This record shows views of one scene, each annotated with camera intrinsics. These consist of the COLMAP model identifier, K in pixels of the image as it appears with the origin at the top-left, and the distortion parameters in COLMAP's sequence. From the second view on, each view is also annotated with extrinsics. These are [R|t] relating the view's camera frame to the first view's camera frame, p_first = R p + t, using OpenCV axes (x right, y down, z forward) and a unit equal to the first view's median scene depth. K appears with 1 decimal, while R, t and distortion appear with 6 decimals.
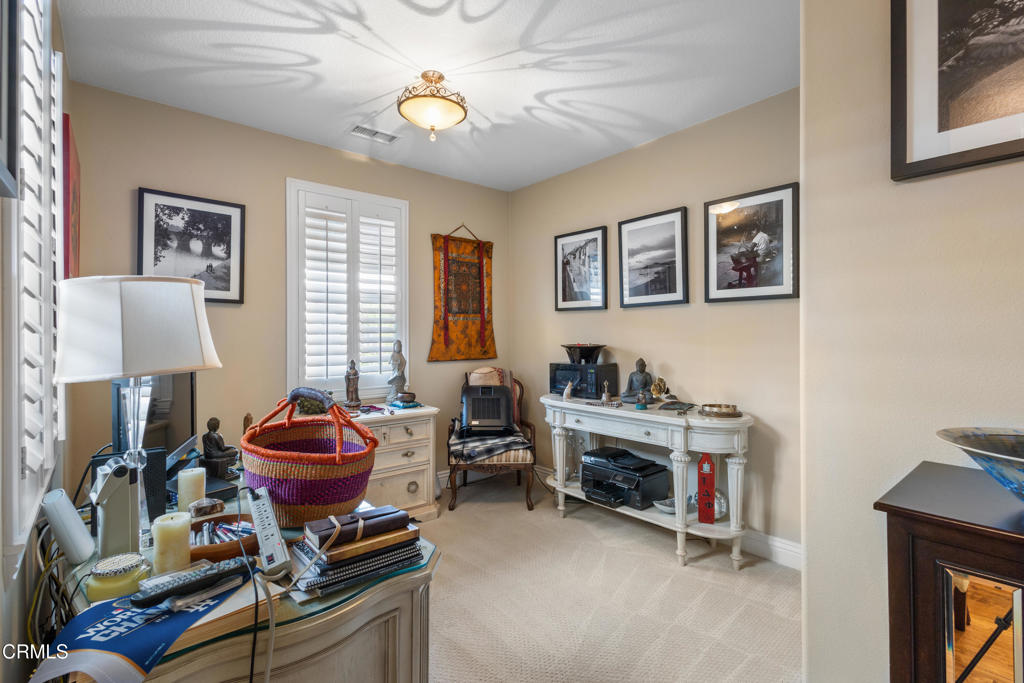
lens RADIAL K [[470.8, 0, 513.2], [0, 470.8, 336.3], [0, 0, 1]] dist [-0.004421, -0.000906]
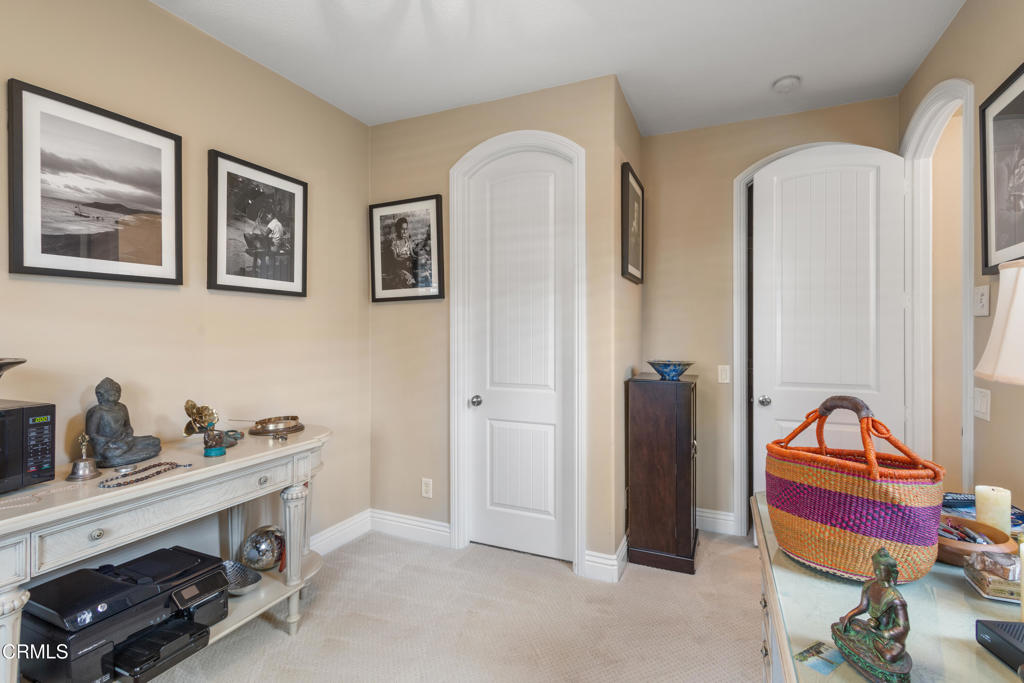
lens RADIAL K [[470.8, 0, 513.3], [0, 470.8, 335.4], [0, 0, 1]] dist [-0.004421, -0.000906]
pose [[-0.430302, -0.010450, 0.902624, -0.448356], [-0.003637, 0.999945, 0.009843, -0.010330], [-0.902678, 0.000953, -0.430316, 0.926341]]
